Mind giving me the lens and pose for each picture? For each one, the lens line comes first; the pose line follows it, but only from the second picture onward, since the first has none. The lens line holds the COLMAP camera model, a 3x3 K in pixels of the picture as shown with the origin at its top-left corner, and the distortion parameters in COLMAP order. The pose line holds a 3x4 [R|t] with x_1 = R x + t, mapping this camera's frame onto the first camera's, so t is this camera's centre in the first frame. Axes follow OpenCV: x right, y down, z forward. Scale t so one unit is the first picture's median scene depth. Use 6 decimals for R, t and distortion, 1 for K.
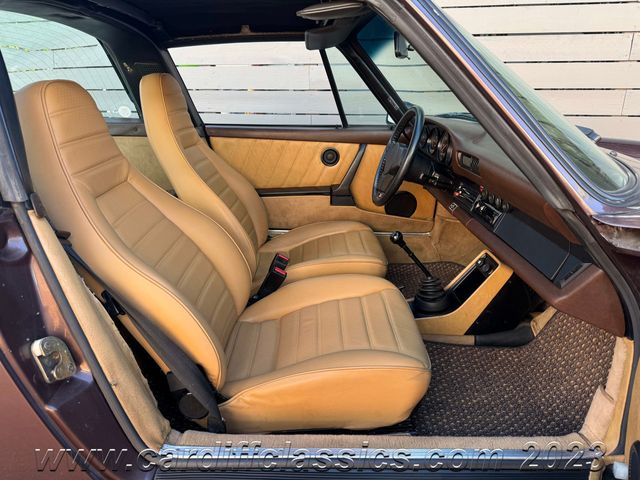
lens RADIAL K [[454.4, 0, 320.5], [0, 454.4, 231.8], [0, 0, 1]] dist [0.053977, -0.059906]
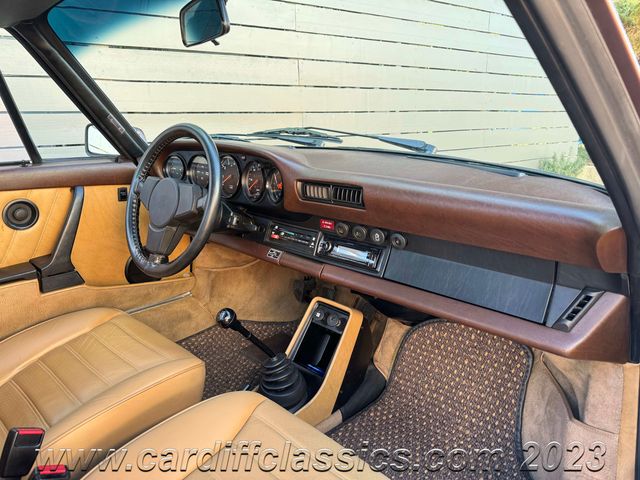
lens RADIAL K [[454.4, 0, 320.5], [0, 454.4, 231.8], [0, 0, 1]] dist [0.053977, -0.059906]
pose [[0.691534, -0.181495, 0.699172, -0.131243], [0.226145, 0.973660, 0.029074, -0.072407], [-0.686032, 0.138009, 0.714363, 0.310814]]
